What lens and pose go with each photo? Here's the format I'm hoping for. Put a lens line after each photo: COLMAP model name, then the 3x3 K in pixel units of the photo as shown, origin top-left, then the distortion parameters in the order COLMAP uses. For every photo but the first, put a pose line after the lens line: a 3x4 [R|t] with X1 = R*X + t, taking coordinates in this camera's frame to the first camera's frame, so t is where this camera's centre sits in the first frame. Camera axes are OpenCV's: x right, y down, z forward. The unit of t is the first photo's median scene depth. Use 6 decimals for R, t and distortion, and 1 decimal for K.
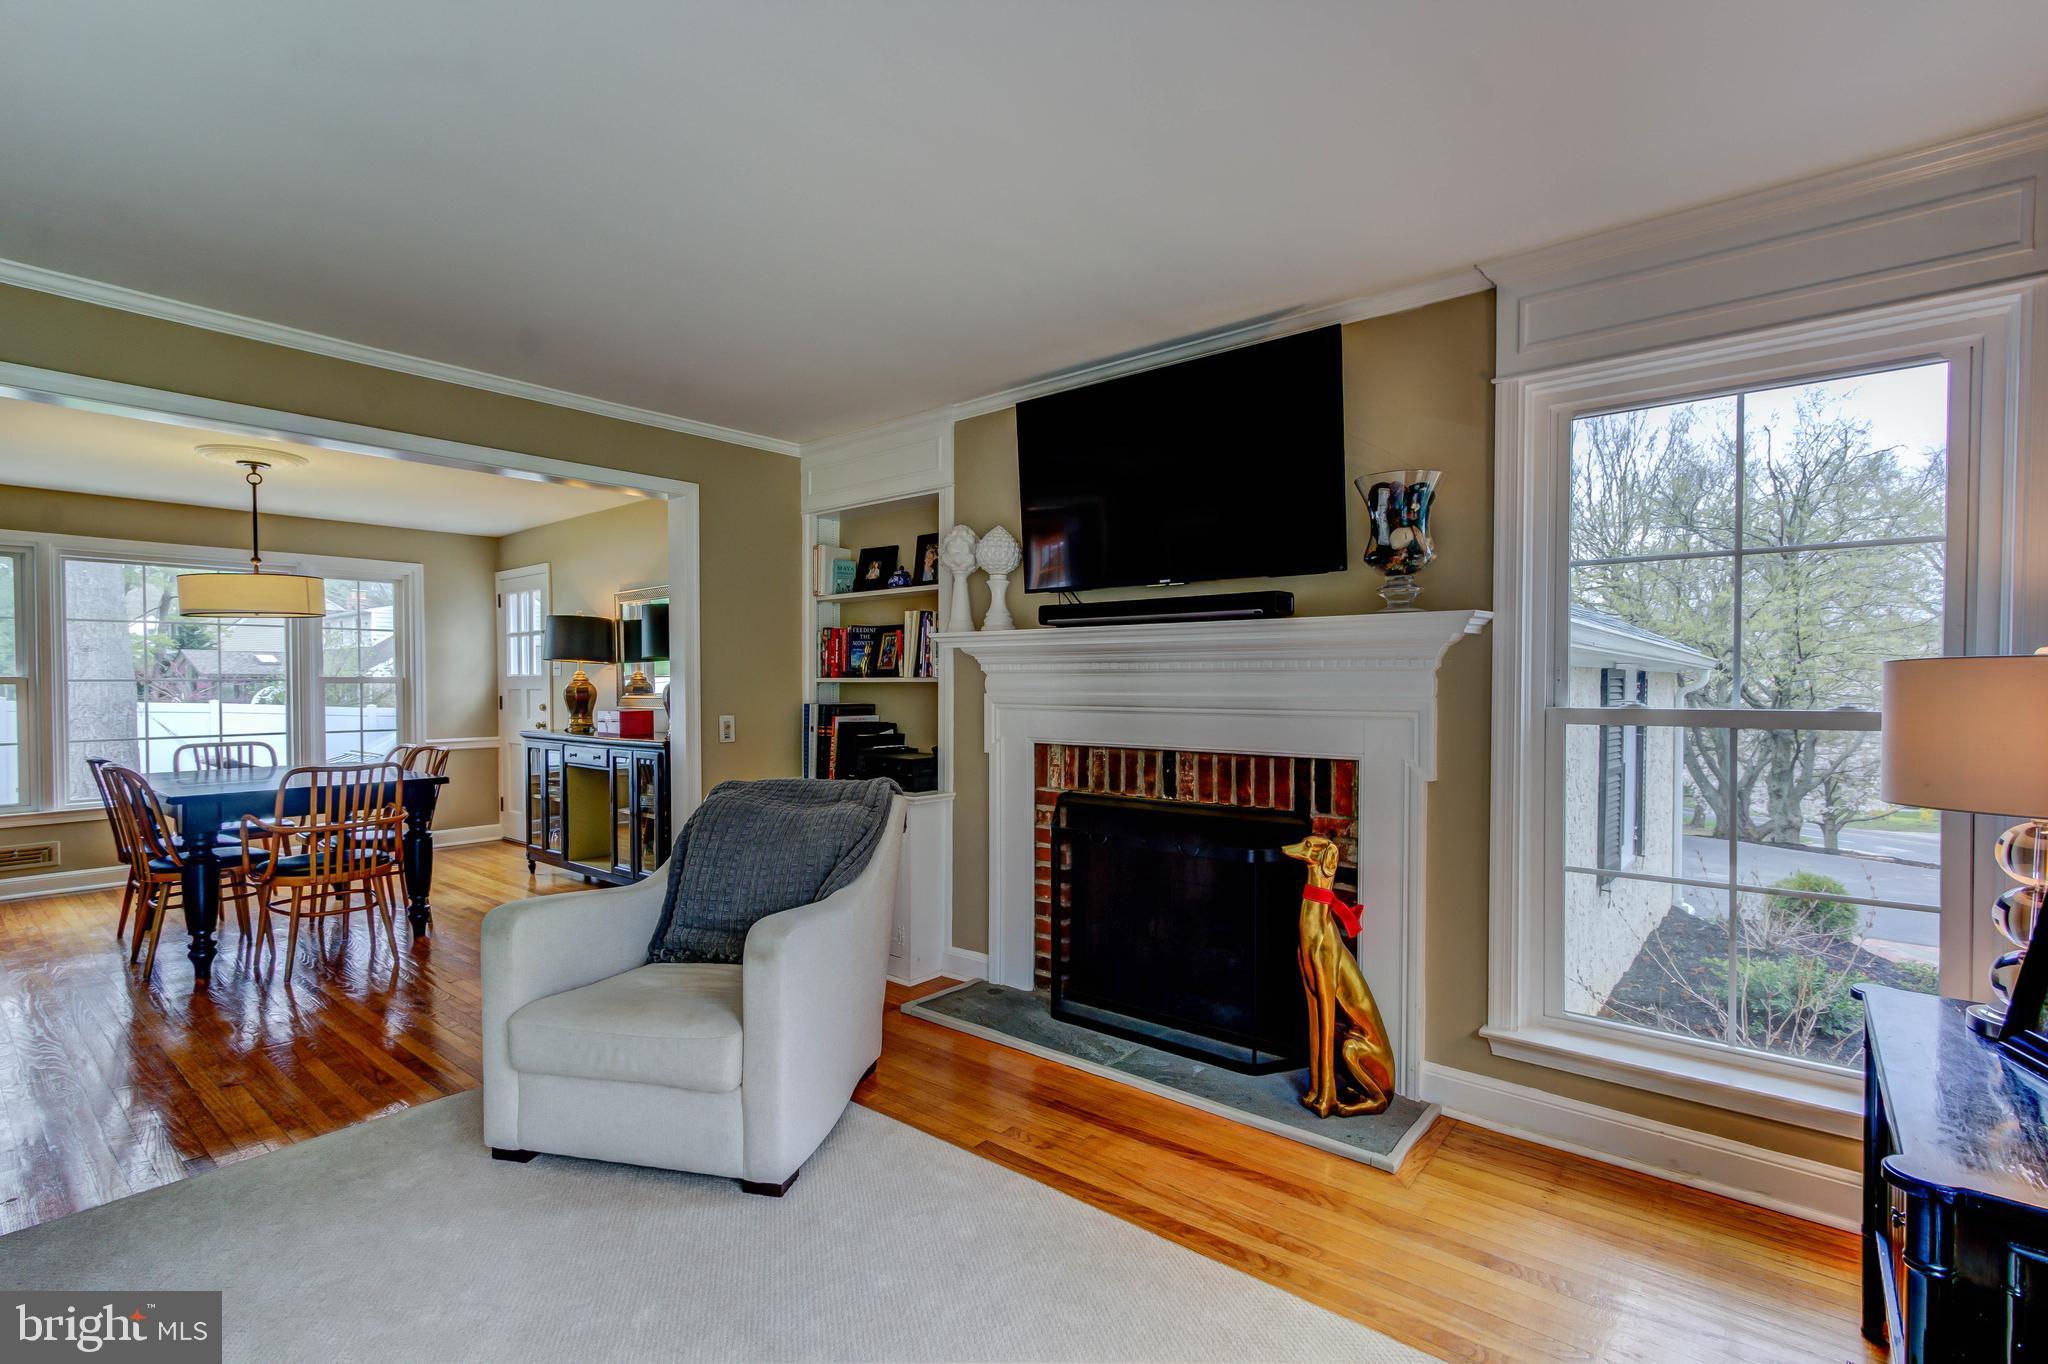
lens RADIAL K [[934.6, 0, 1019.8], [0, 934.6, 695.7], [0, 0, 1]] dist [0.005344, 0.000767]
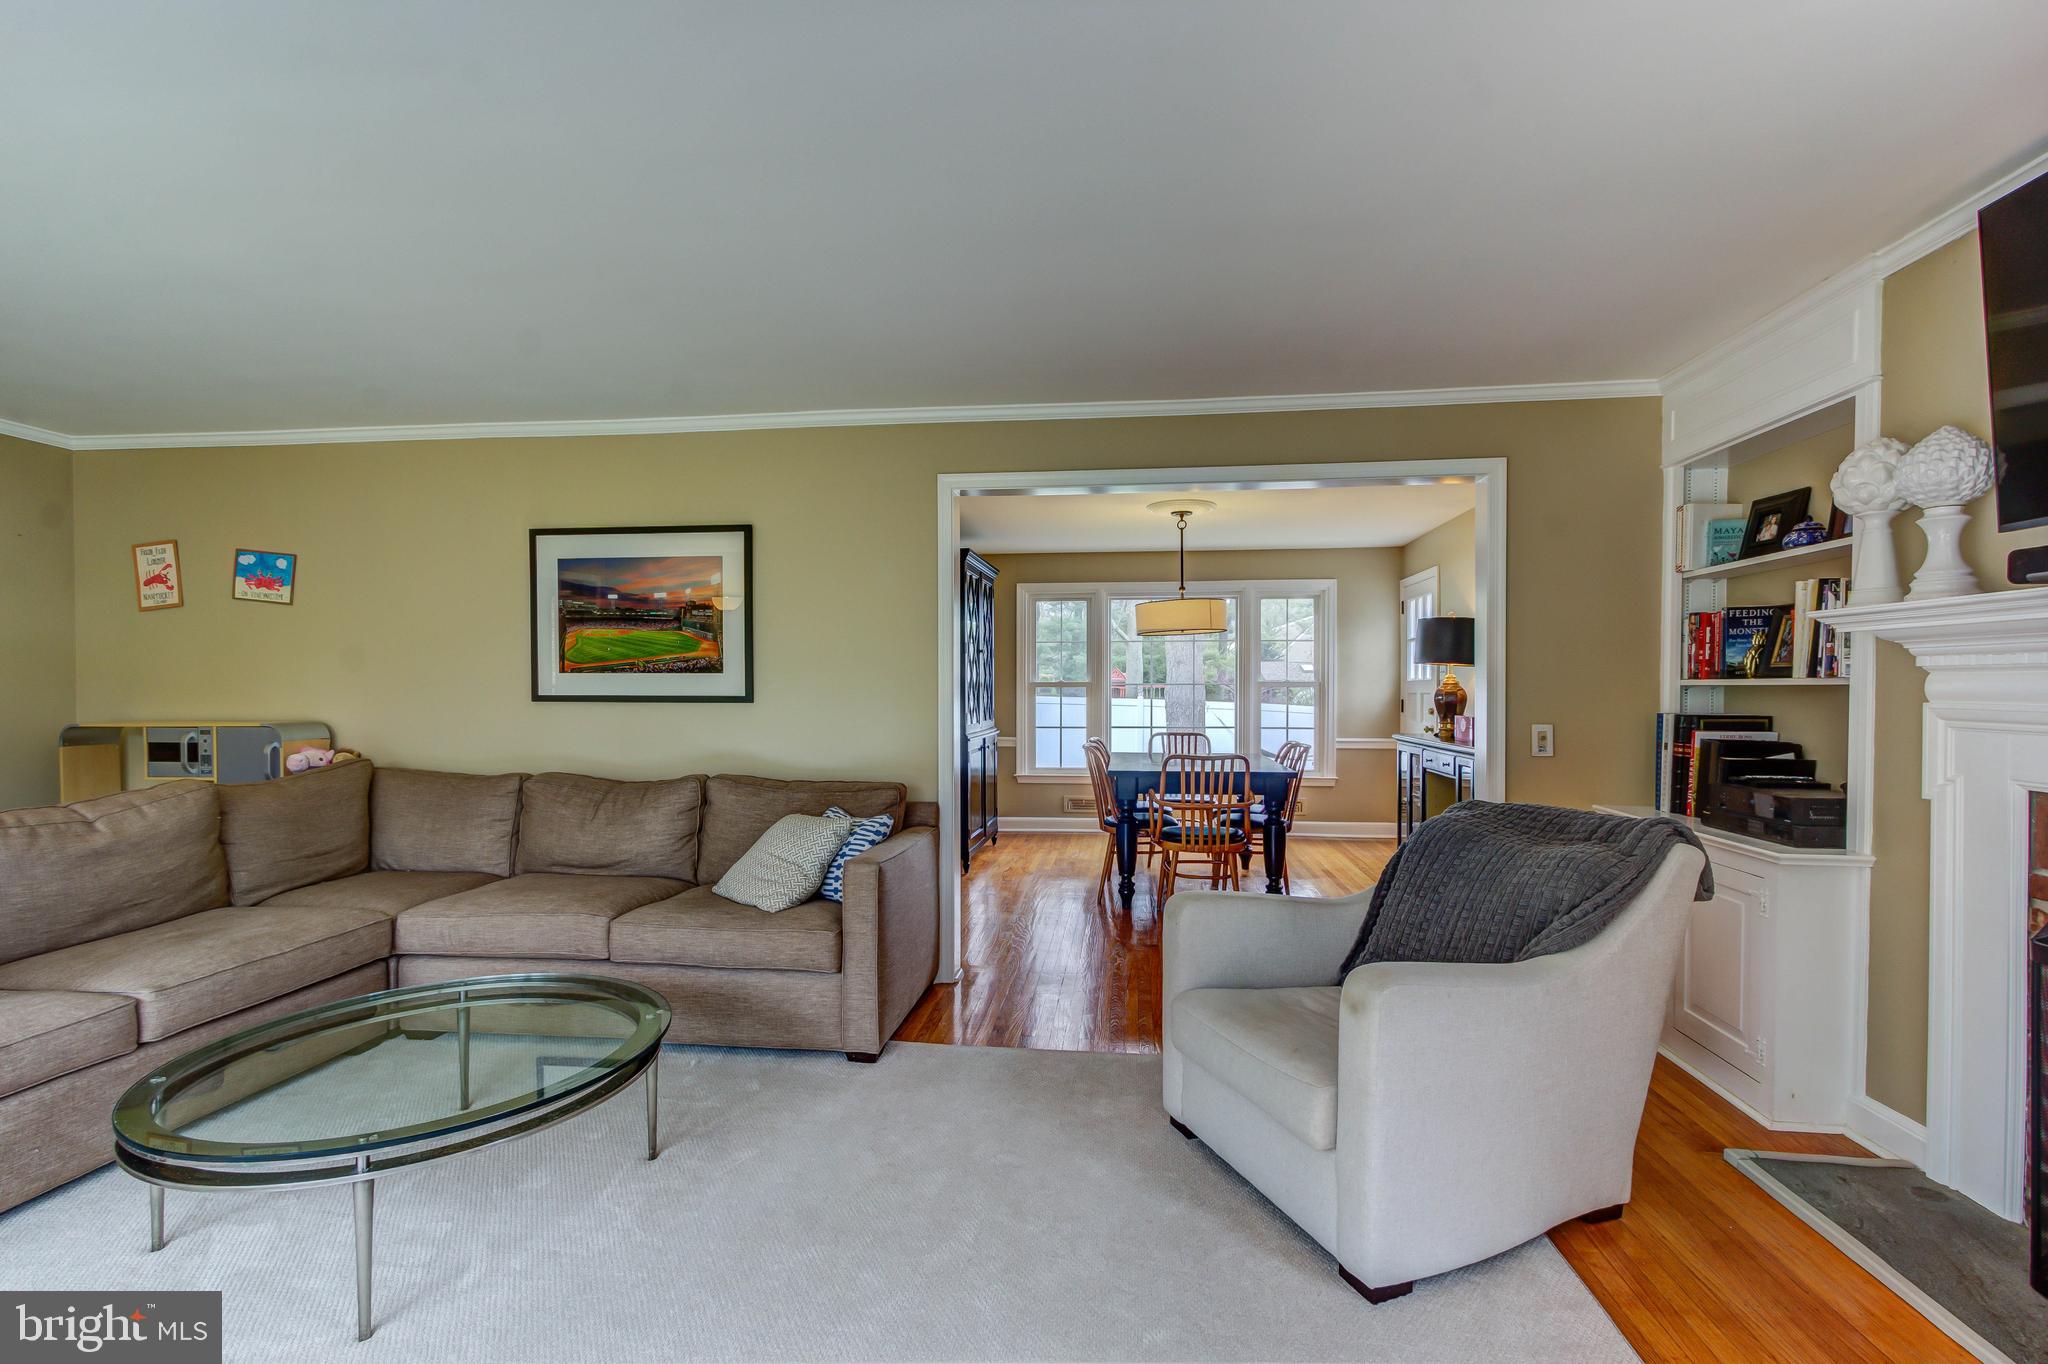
lens RADIAL K [[934.6, 0, 1022.1], [0, 934.6, 694.0], [0, 0, 1]] dist [0.005344, 0.000767]
pose [[0.548228, 0.007871, -0.836292, 0.148138], [-0.013394, 0.999910, 0.000631, -0.000805], [0.836222, 0.010855, 0.548284, 0.155165]]
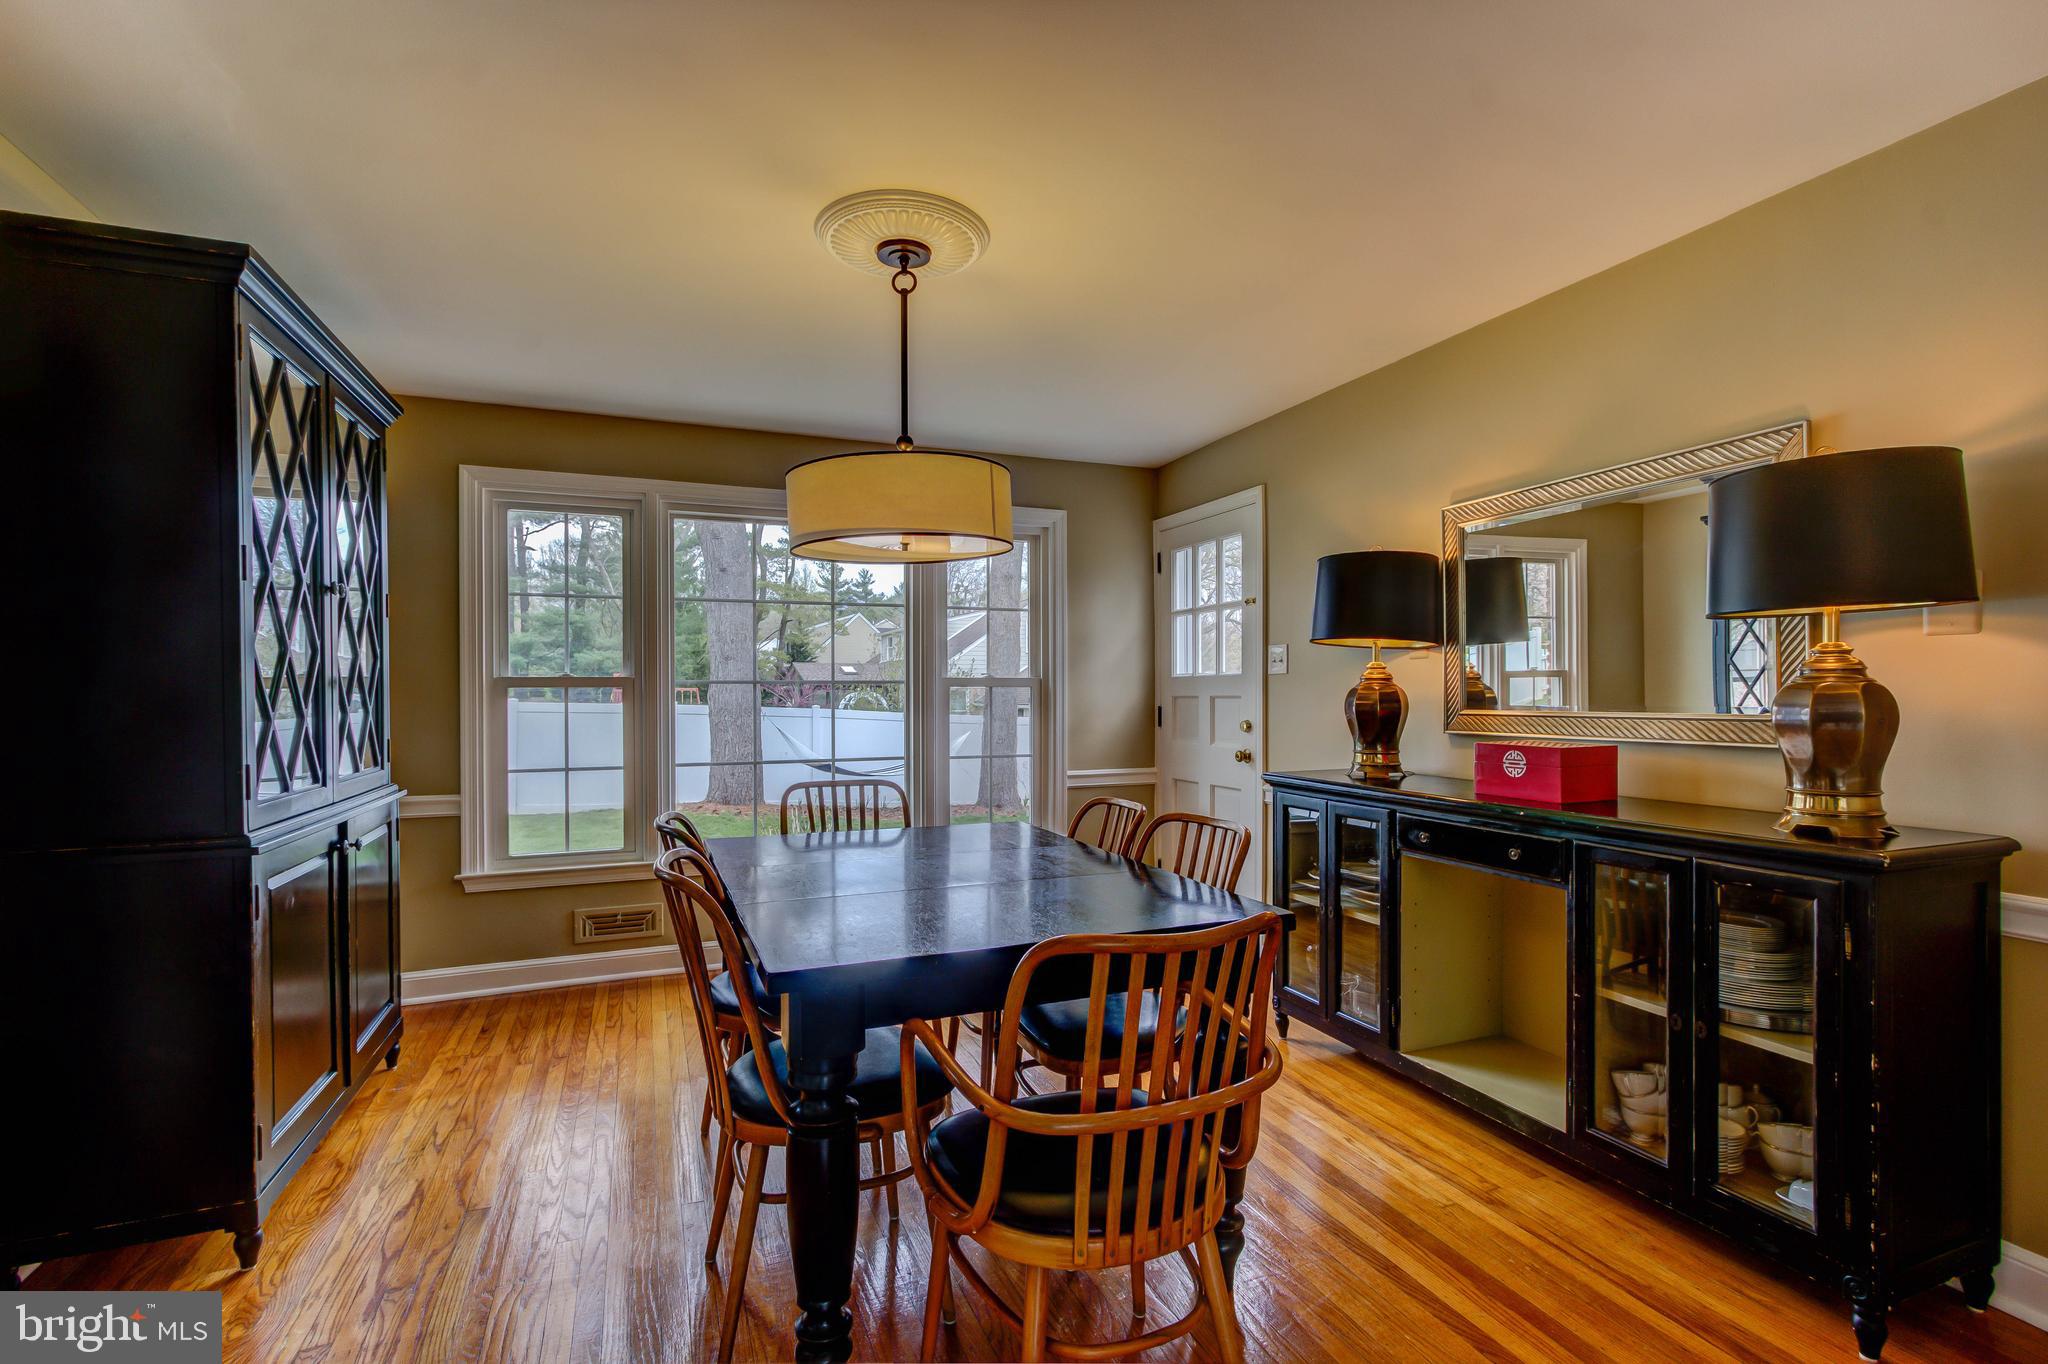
lens RADIAL K [[934.6, 0, 1024.6], [0, 934.6, 697.7], [0, 0, 1]] dist [0.005344, 0.000767]
pose [[0.883994, 0.004753, -0.467474, -0.618114], [-0.007734, 0.999960, -0.004458, -0.003651], [0.467434, 0.007556, 0.883996, 0.694078]]
